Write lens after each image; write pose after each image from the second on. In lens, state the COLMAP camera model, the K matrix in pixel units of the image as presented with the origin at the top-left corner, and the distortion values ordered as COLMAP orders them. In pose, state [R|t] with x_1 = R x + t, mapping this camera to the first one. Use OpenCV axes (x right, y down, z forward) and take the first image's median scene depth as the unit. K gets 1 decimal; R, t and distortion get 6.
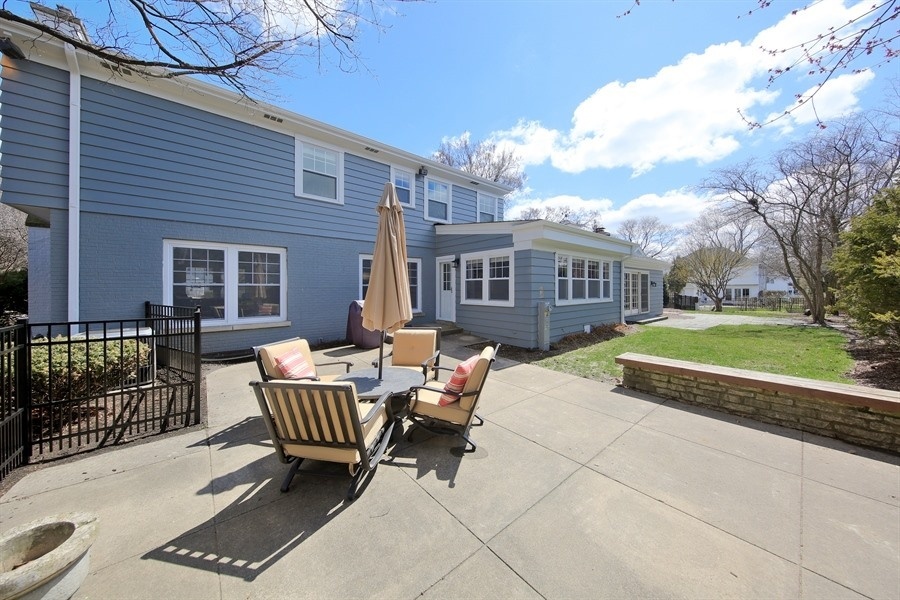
lens RADIAL K [[292.5, 0, 450.9], [0, 292.5, 293.1], [0, 0, 1]] dist [0.000633, 0.000124]
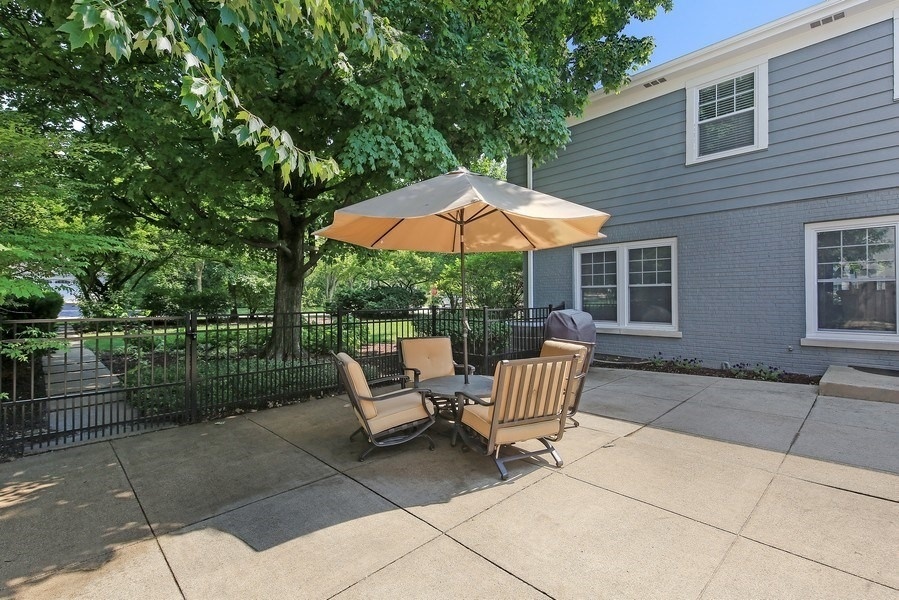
lens RADIAL K [[410.6, 0, 447.3], [0, 410.6, 301.6], [0, 0, 1]] dist [-0.023171, -0.000335]
pose [[0.056965, 0.013365, -0.998287, 0.429588], [-0.008682, 0.999879, 0.012890, 0.007451], [0.998338, 0.007933, 0.057074, 0.303086]]
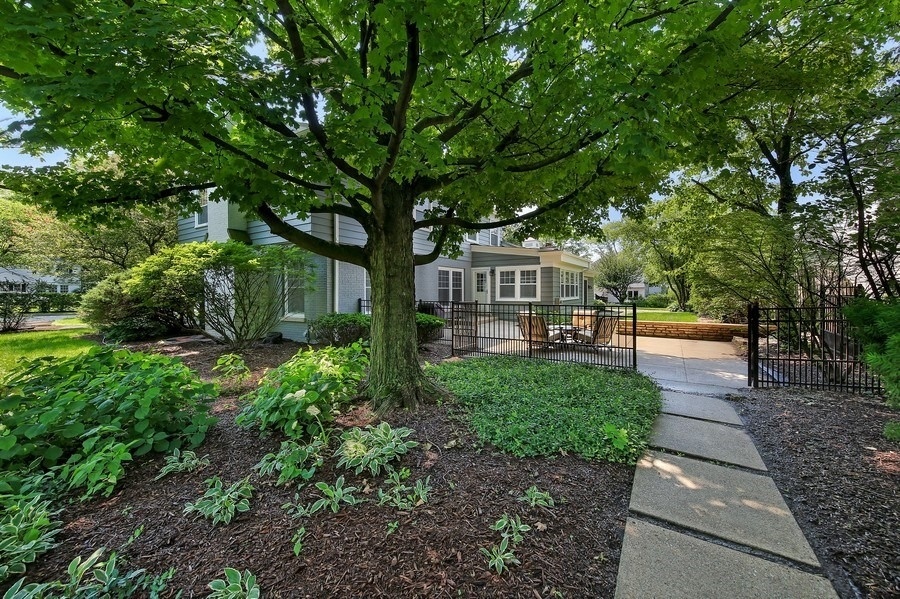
lens RADIAL K [[338.3, 0, 444.2], [0, 338.3, 291.4], [0, 0, 1]] dist [0.000085, -0.000321]
pose [[0.959602, 0.001790, 0.281357, -0.765647], [0.000572, 0.999965, -0.008313, 0.004705], [-0.281362, 0.008138, 0.959567, -0.611302]]
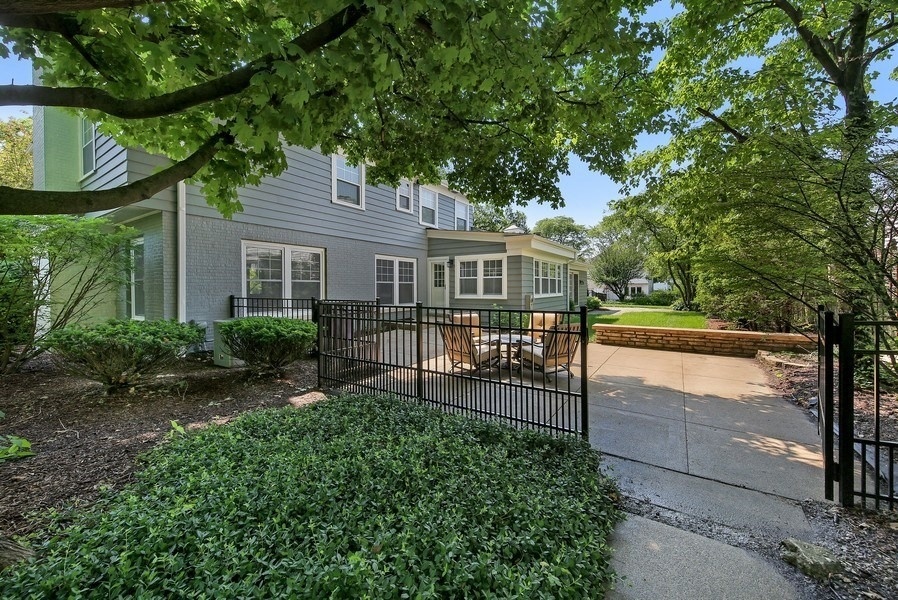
lens RADIAL K [[337.5, 0, 454.2], [0, 337.5, 287.4], [0, 0, 1]] dist [0.000085, -0.000321]
pose [[0.958161, 0.002667, 0.286218, -0.397034], [0.000123, 0.999953, -0.009729, 0.007250], [-0.286231, 0.009358, 0.958115, -0.330343]]
